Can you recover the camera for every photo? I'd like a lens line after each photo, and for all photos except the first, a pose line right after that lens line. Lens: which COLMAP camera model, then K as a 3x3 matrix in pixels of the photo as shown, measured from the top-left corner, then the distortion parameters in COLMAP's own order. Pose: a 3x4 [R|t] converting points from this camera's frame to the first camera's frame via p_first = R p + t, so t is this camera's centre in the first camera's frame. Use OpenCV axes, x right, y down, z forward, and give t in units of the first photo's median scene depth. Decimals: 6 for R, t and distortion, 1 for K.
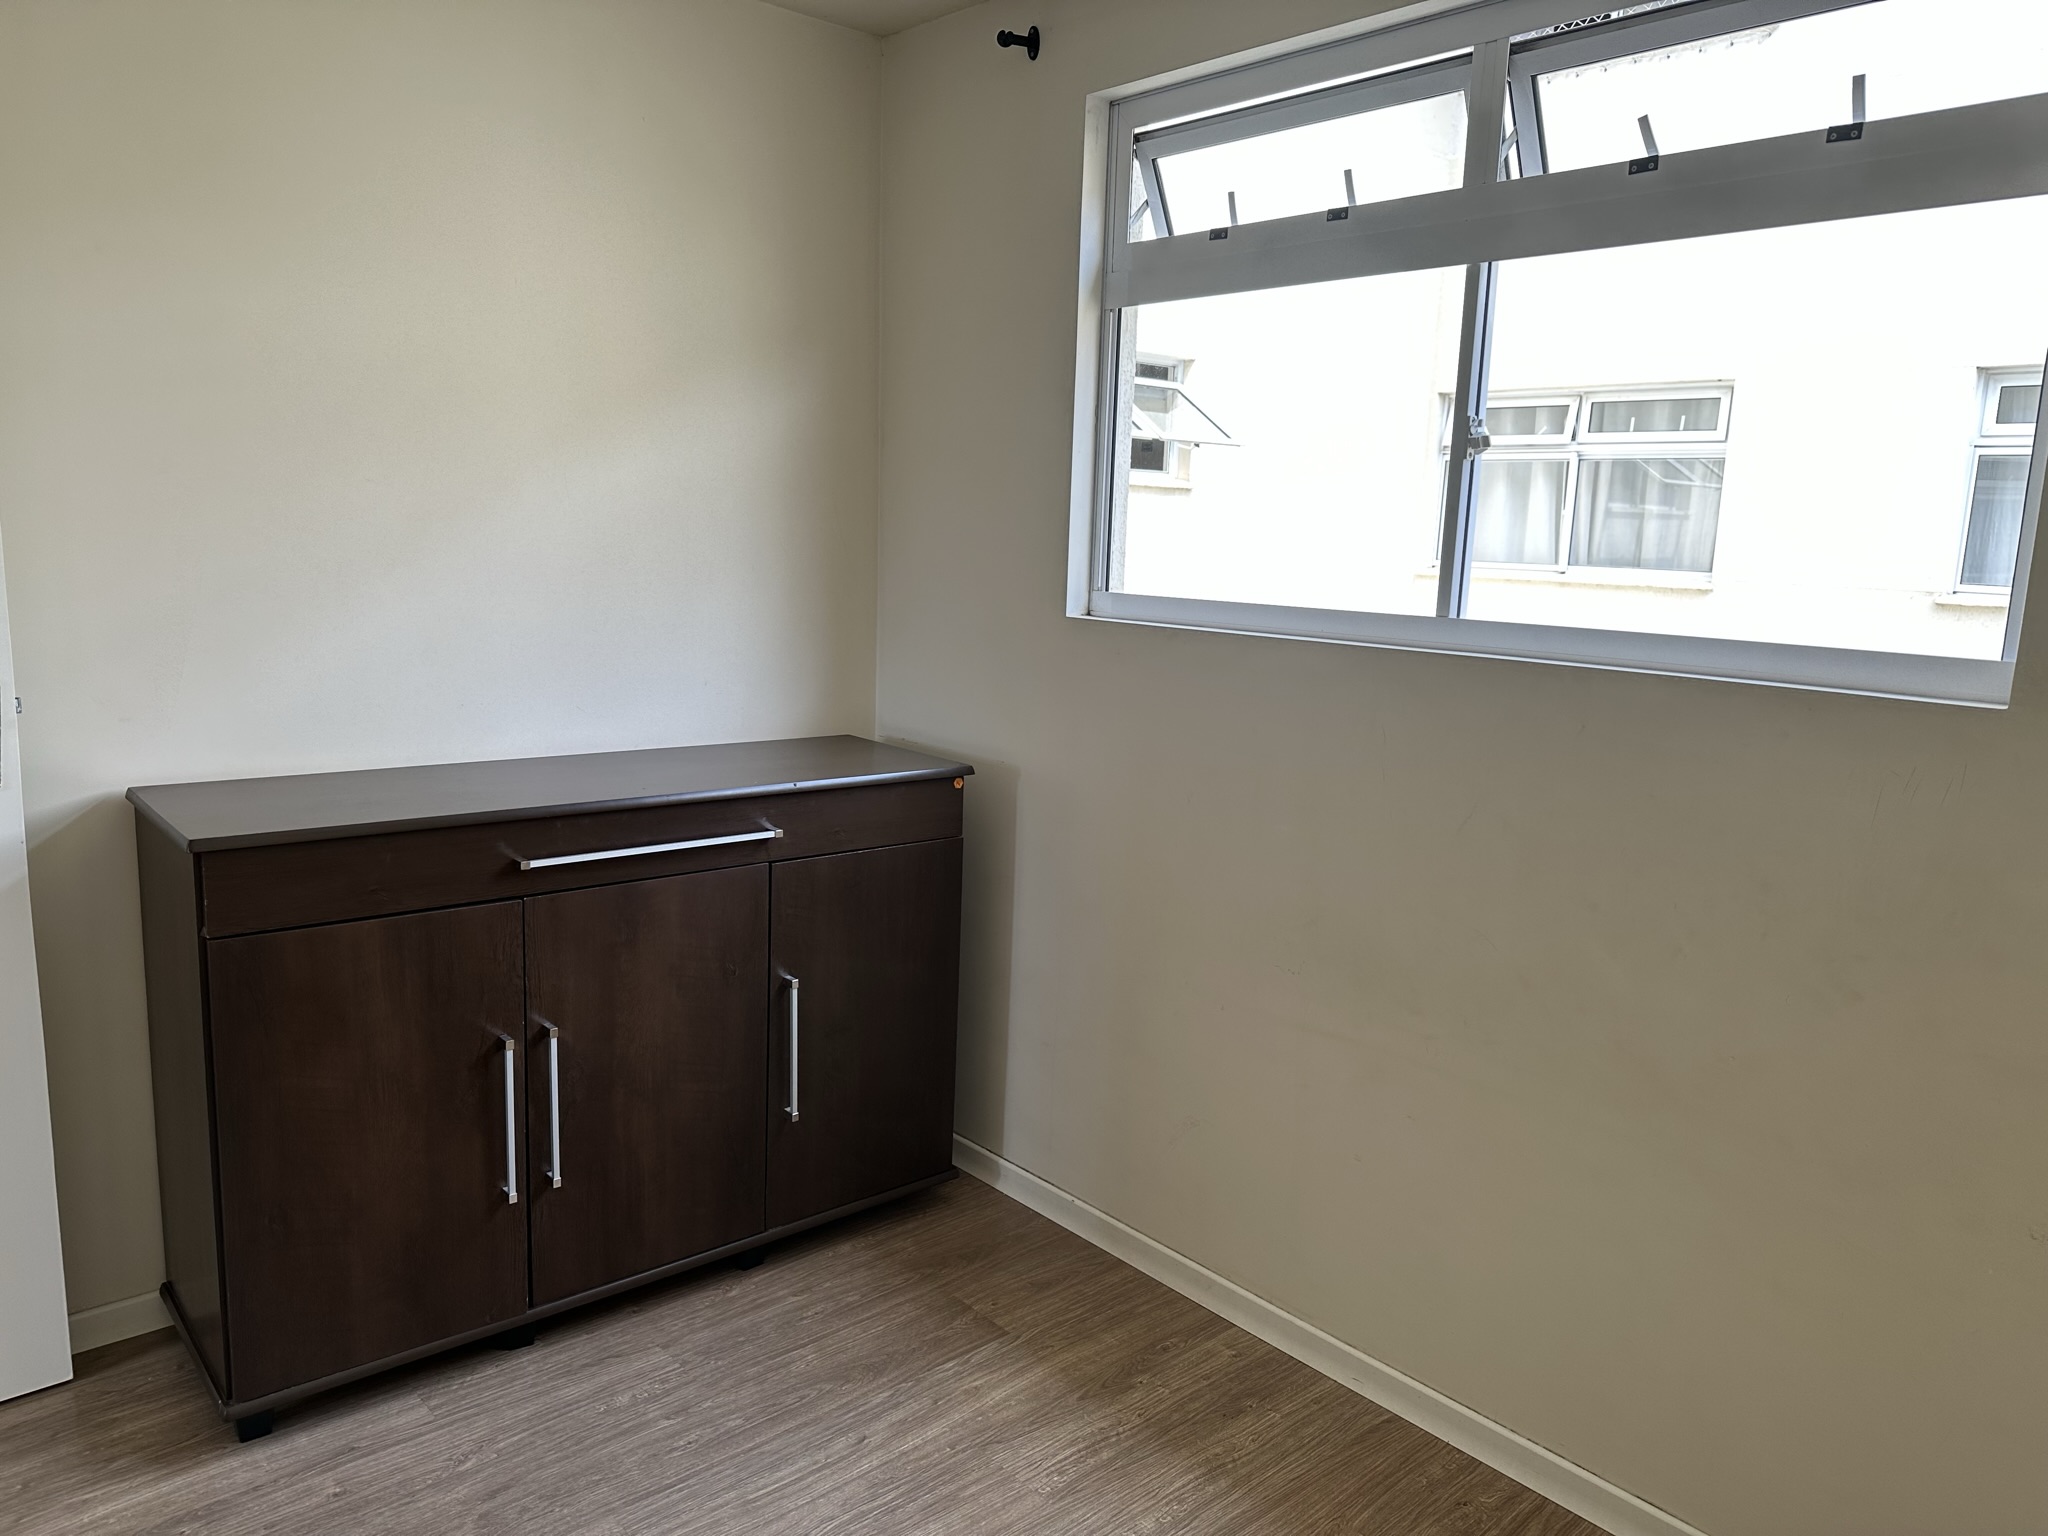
lens RADIAL K [[1471.8, 0, 995.6], [0, 1471.8, 747.7], [0, 0, 1]] dist [0.024216, -0.001791]
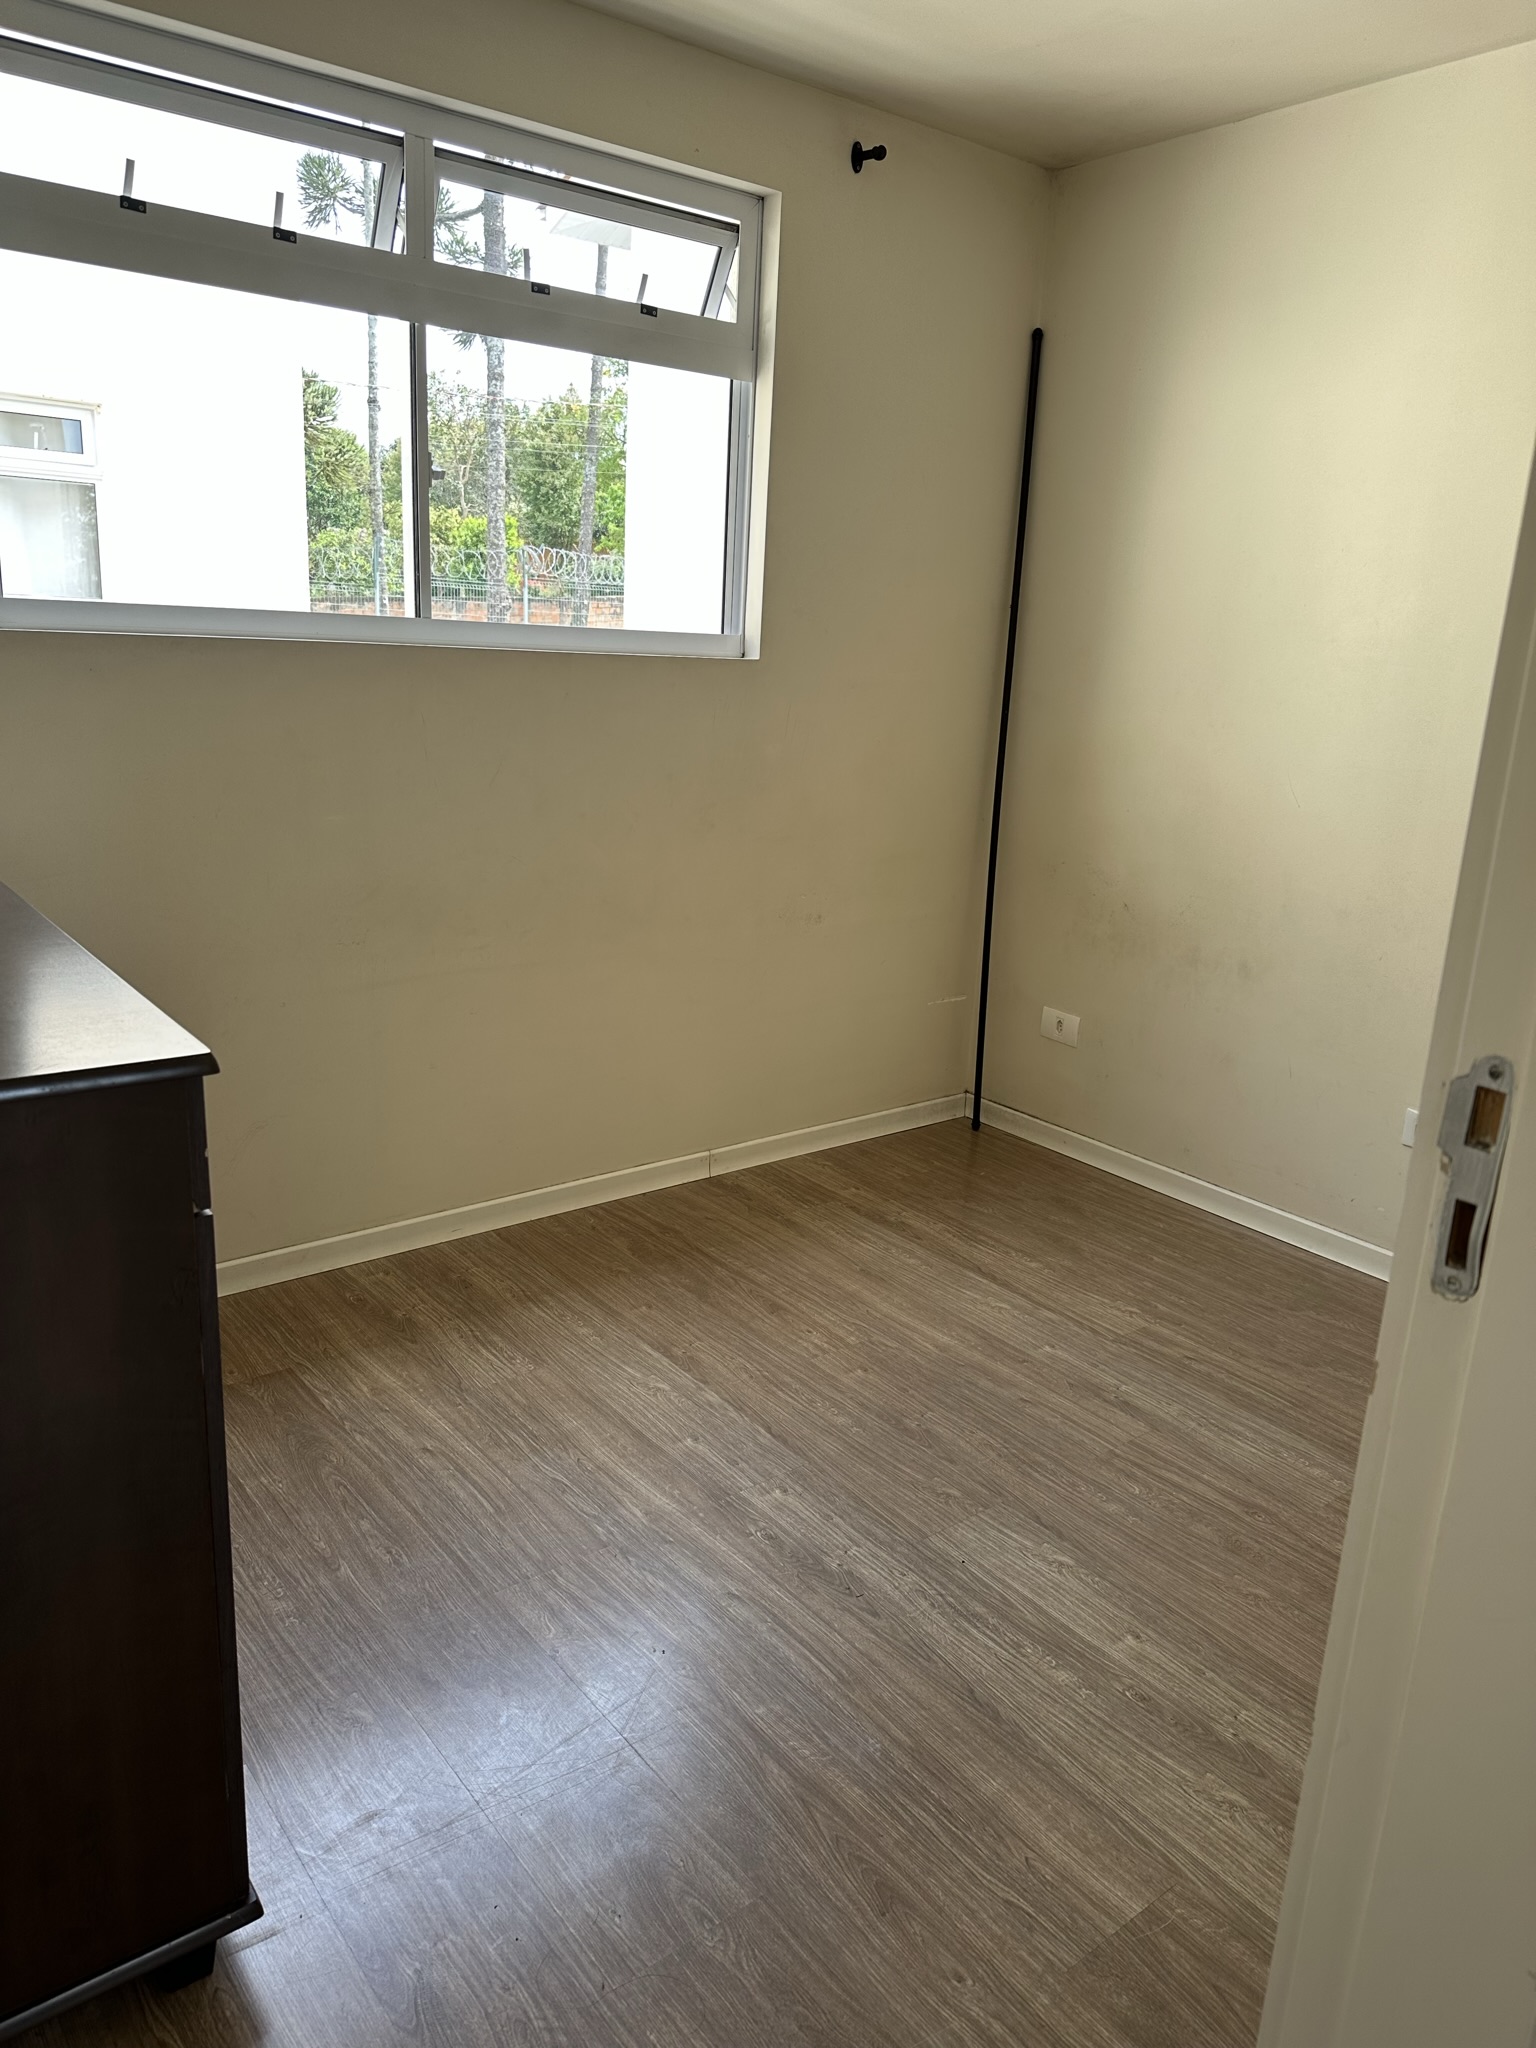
lens RADIAL K [[1449.4, 0, 760.1], [0, 1449.4, 1017.9], [0, 0, 1]] dist [0.133270, -0.214593]
pose [[0.041113, -0.277987, 0.959705, -0.941937], [0.116040, 0.955345, 0.271753, -0.069339], [-0.992393, 0.100192, 0.071535, 0.639058]]
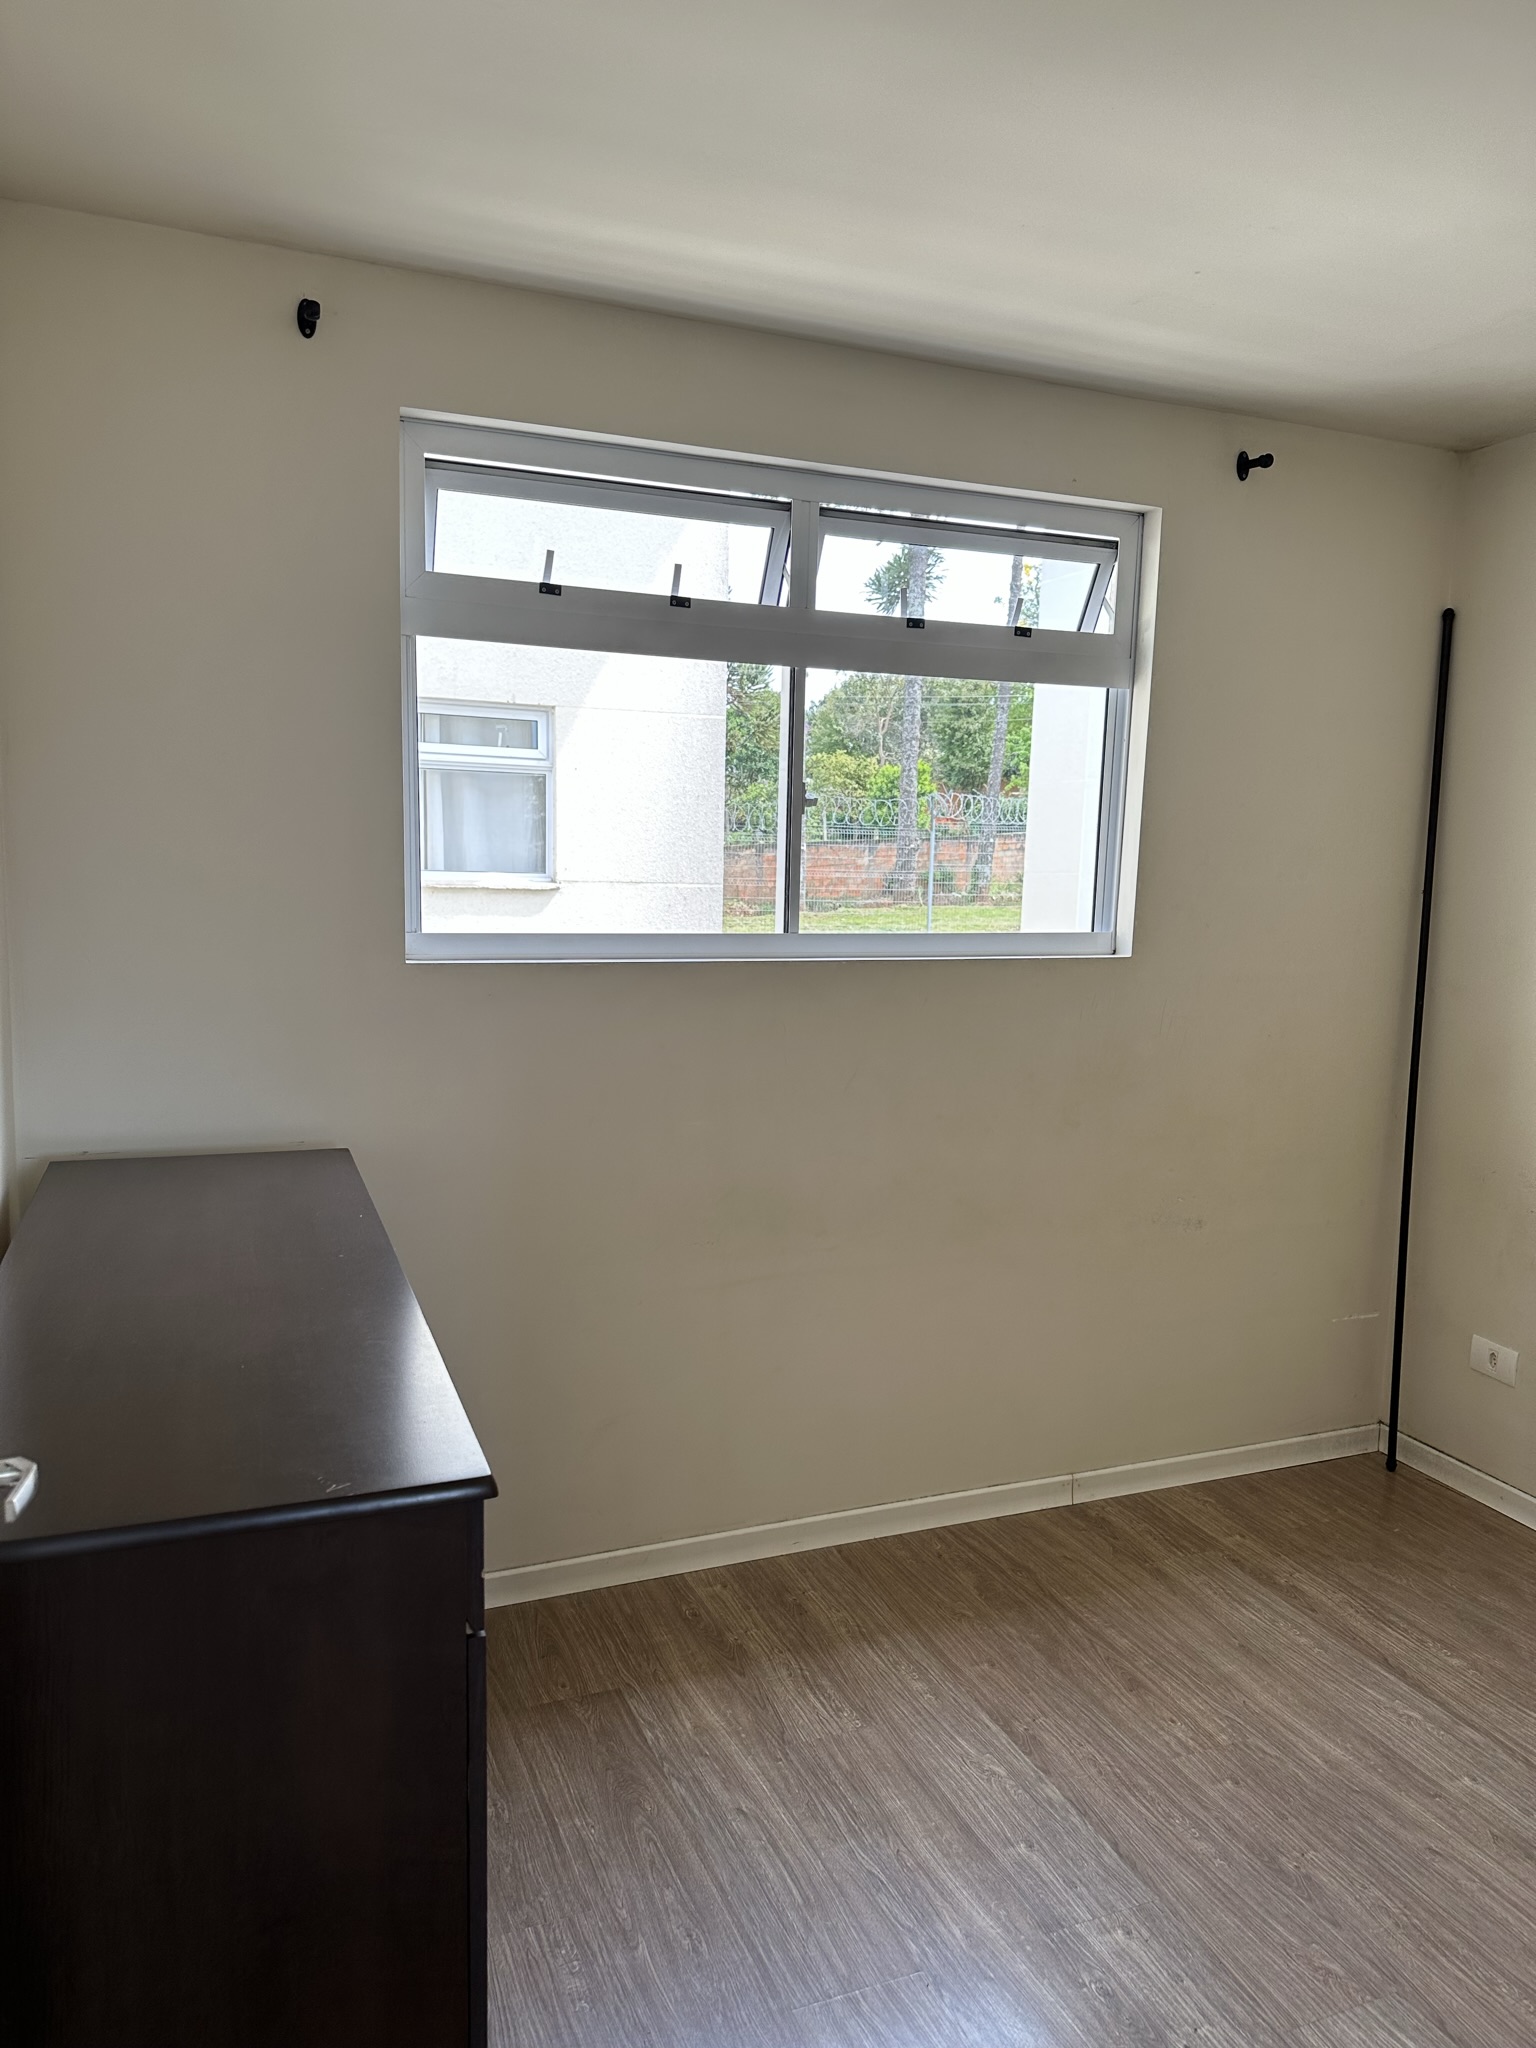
lens RADIAL K [[1464.1, 0, 743.4], [0, 1464.1, 1026.3], [0, 0, 1]] dist [0.036547, -0.050055]
pose [[0.320281, -0.134697, 0.937698, -0.896416], [0.138101, 0.985904, 0.094452, -0.131155], [-0.937202, 0.099246, 0.334368, 0.596215]]
